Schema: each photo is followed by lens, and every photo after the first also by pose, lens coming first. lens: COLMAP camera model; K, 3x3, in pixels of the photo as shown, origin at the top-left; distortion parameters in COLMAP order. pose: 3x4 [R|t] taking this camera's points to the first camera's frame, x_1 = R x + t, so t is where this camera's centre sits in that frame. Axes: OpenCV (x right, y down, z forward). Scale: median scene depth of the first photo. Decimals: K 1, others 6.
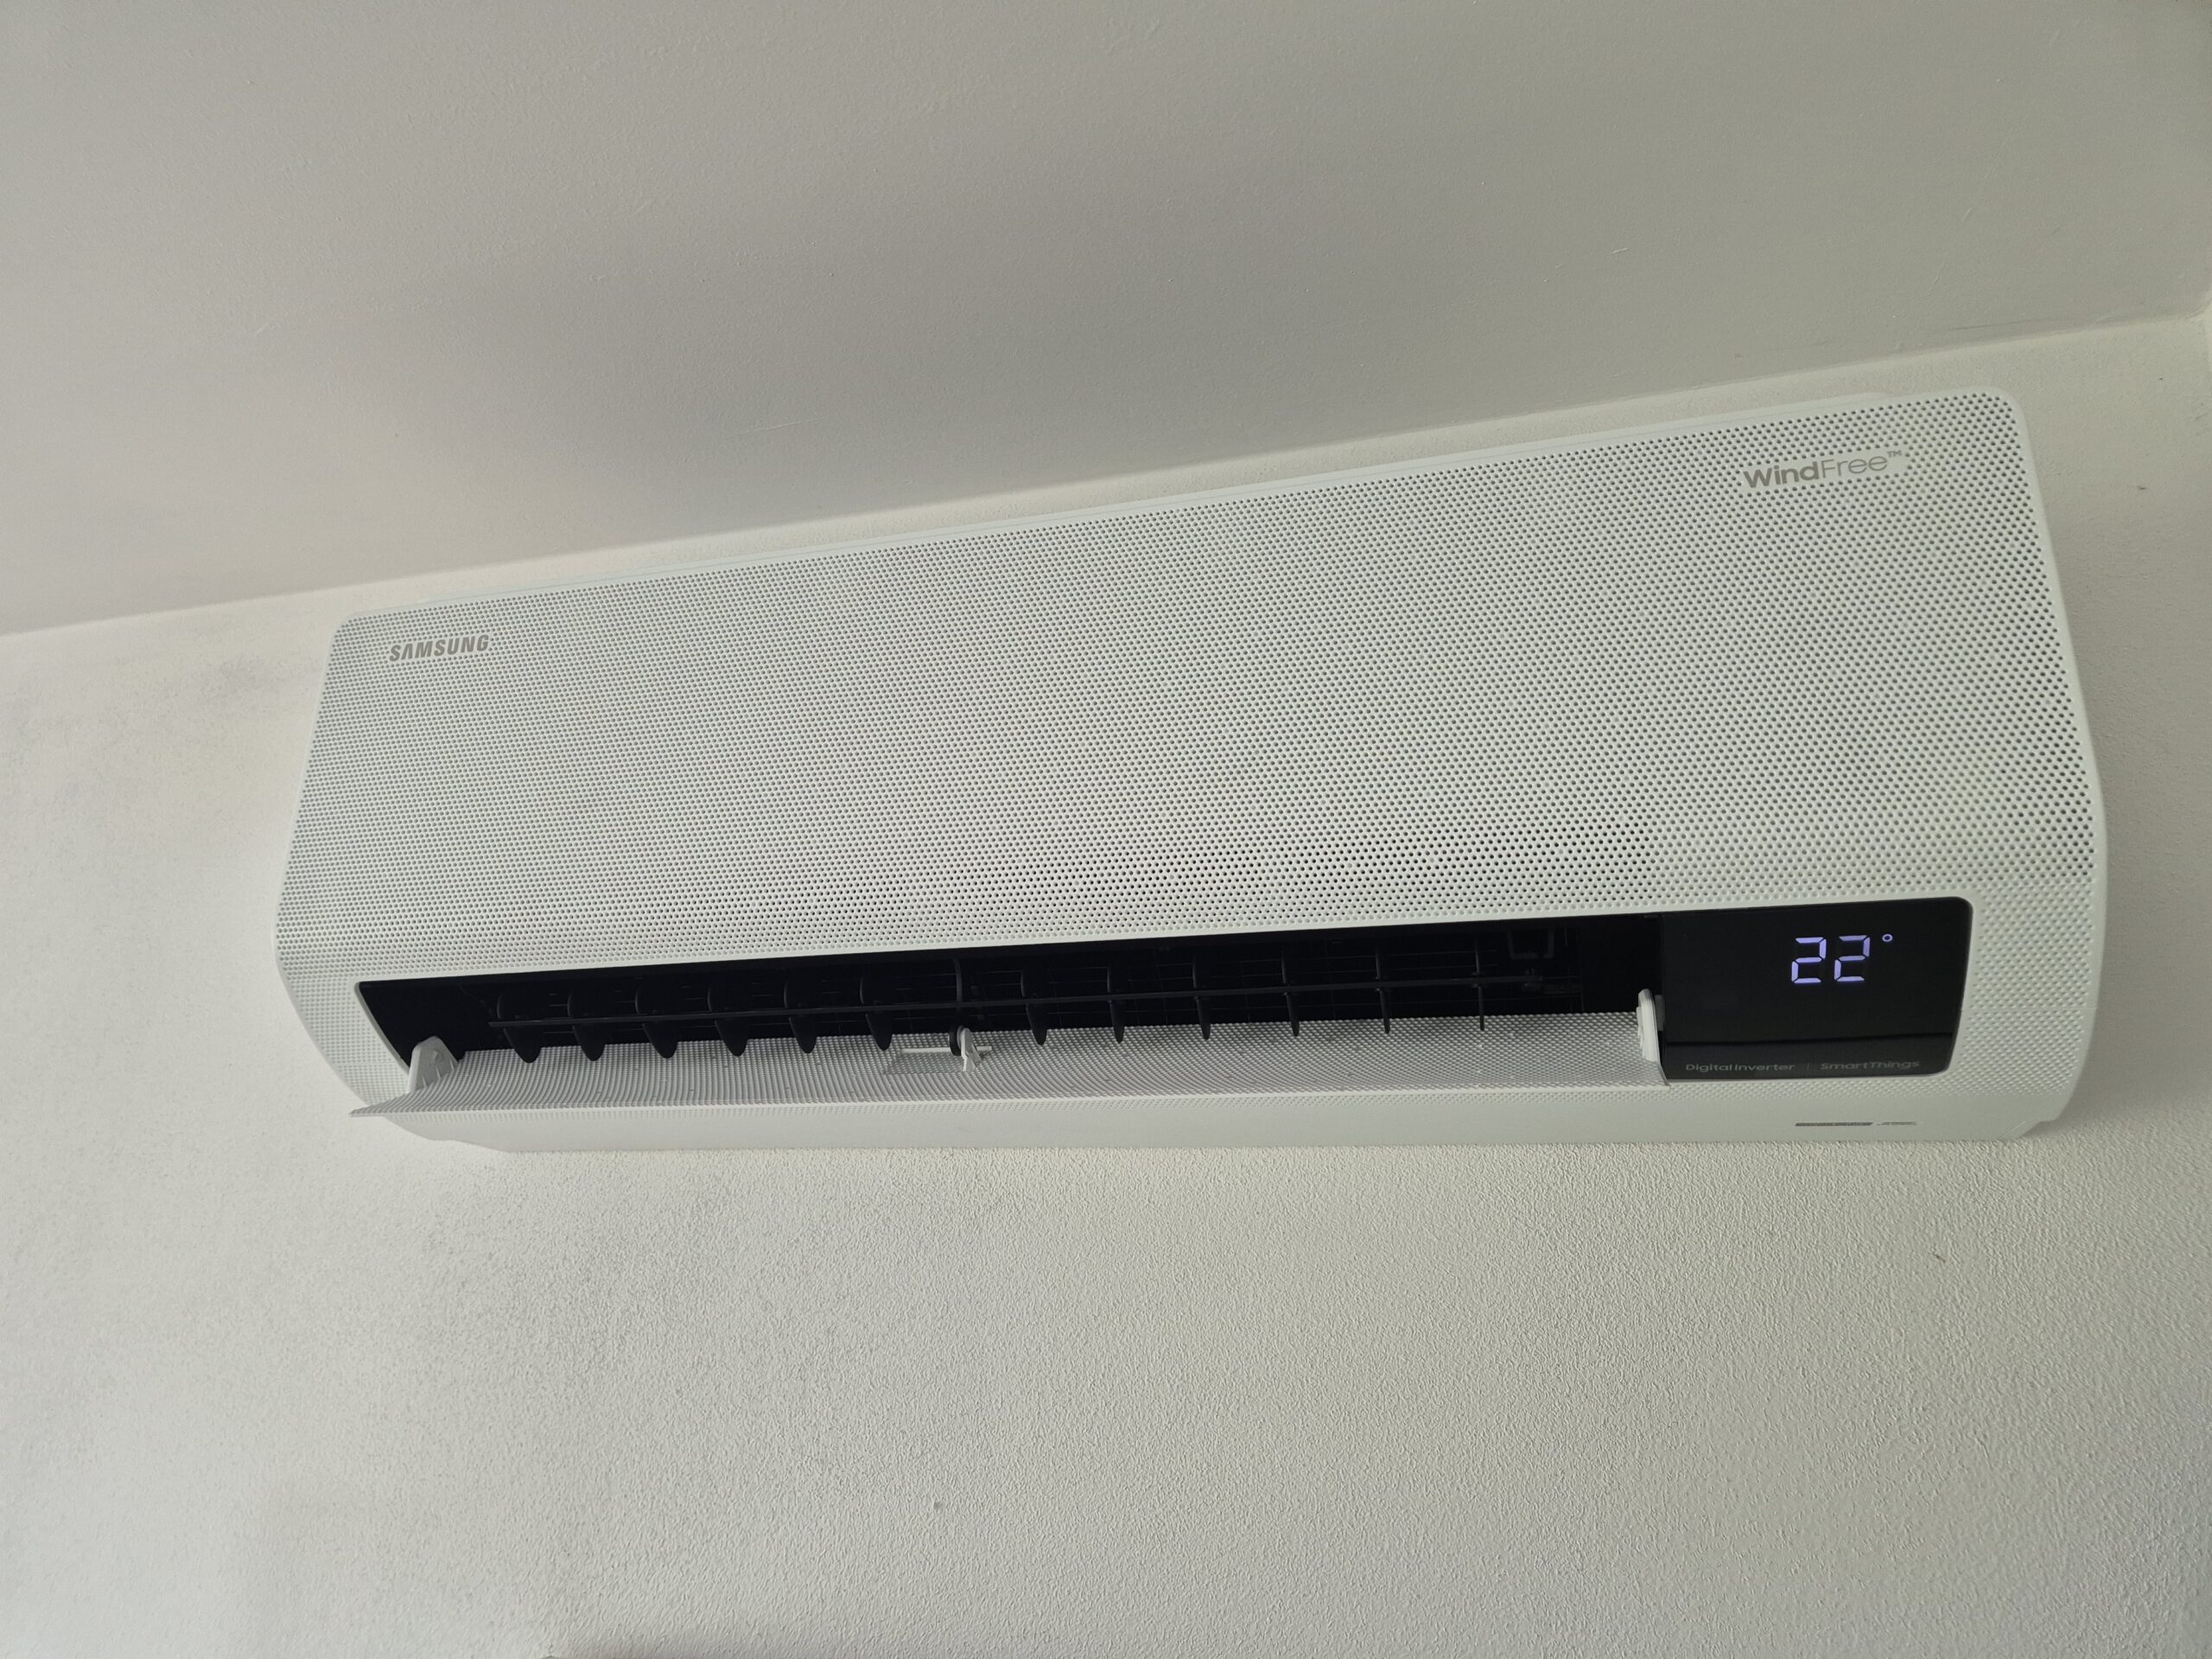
lens RADIAL K [[1452.3, 0, 1084.9], [0, 1452.3, 834.4], [0, 0, 1]] dist [0.046547, -0.019107]
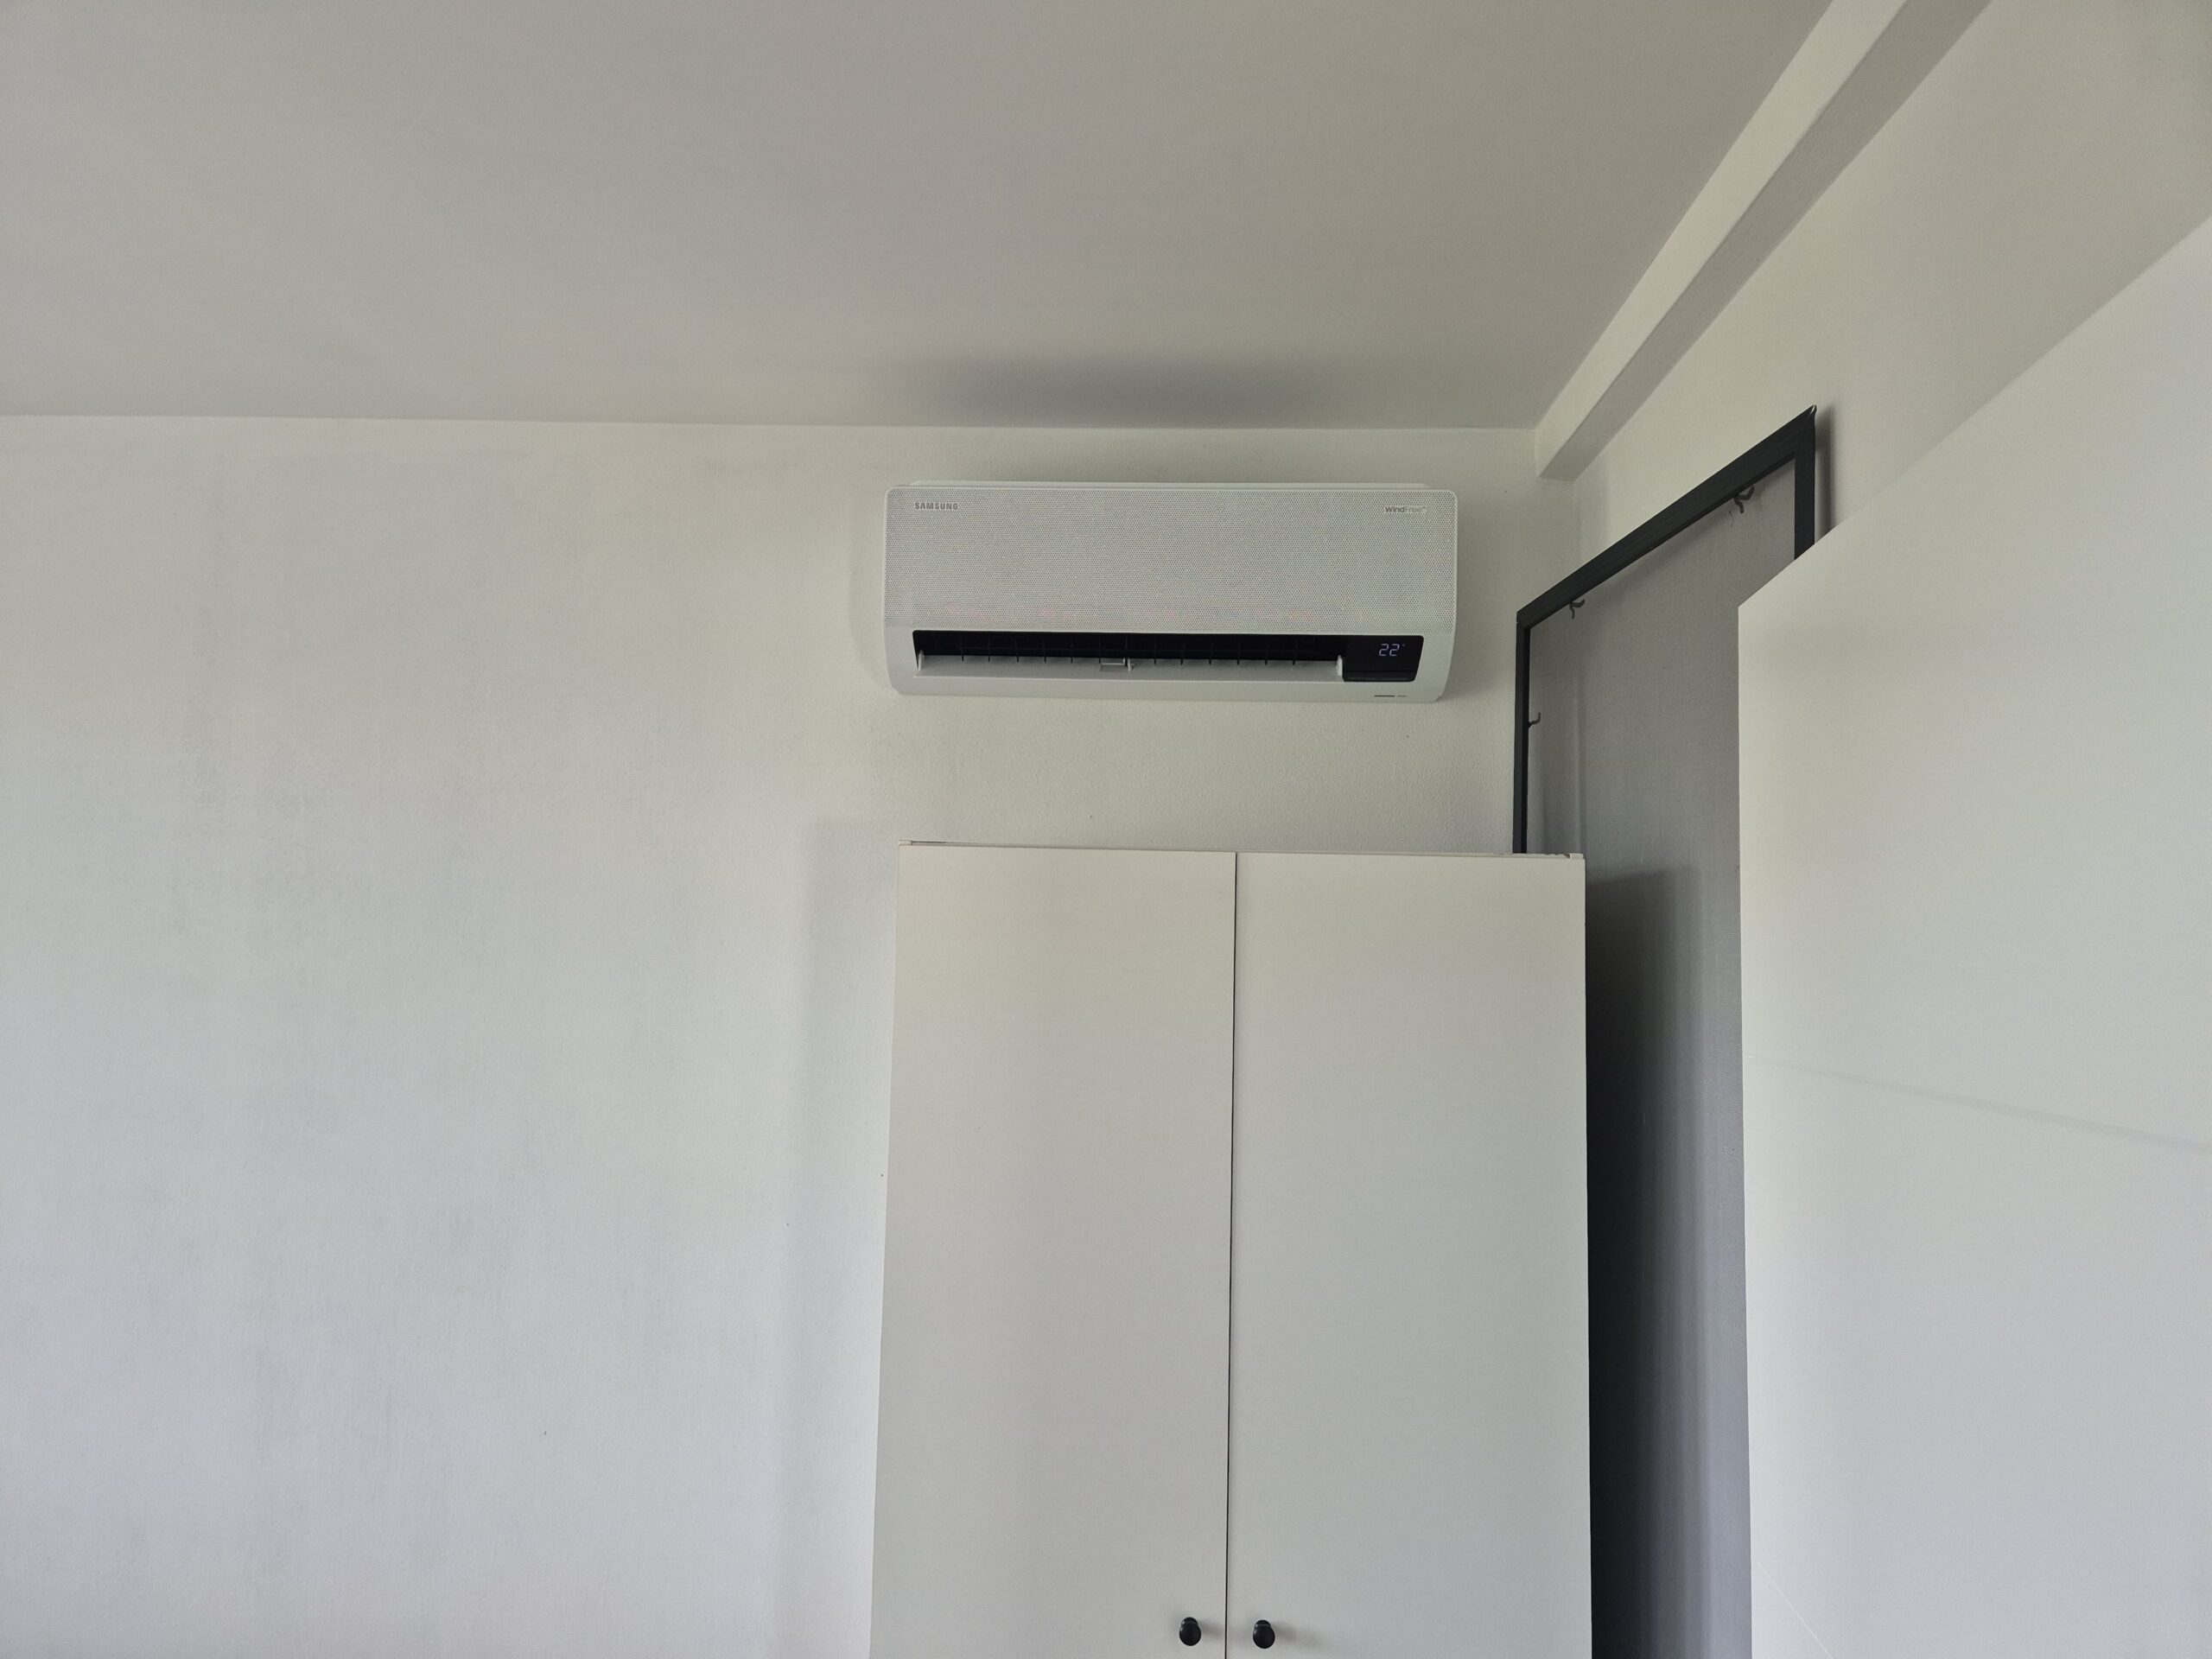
lens RADIAL K [[1452.3, 0, 1109.8], [0, 1452.3, 838.5], [0, 0, 1]] dist [0.046547, -0.019107]
pose [[0.964342, 0.011604, 0.264406, -1.057193], [-0.081123, 0.963910, 0.253567, -0.307773], [-0.251921, -0.265975, 0.930480, -2.199956]]
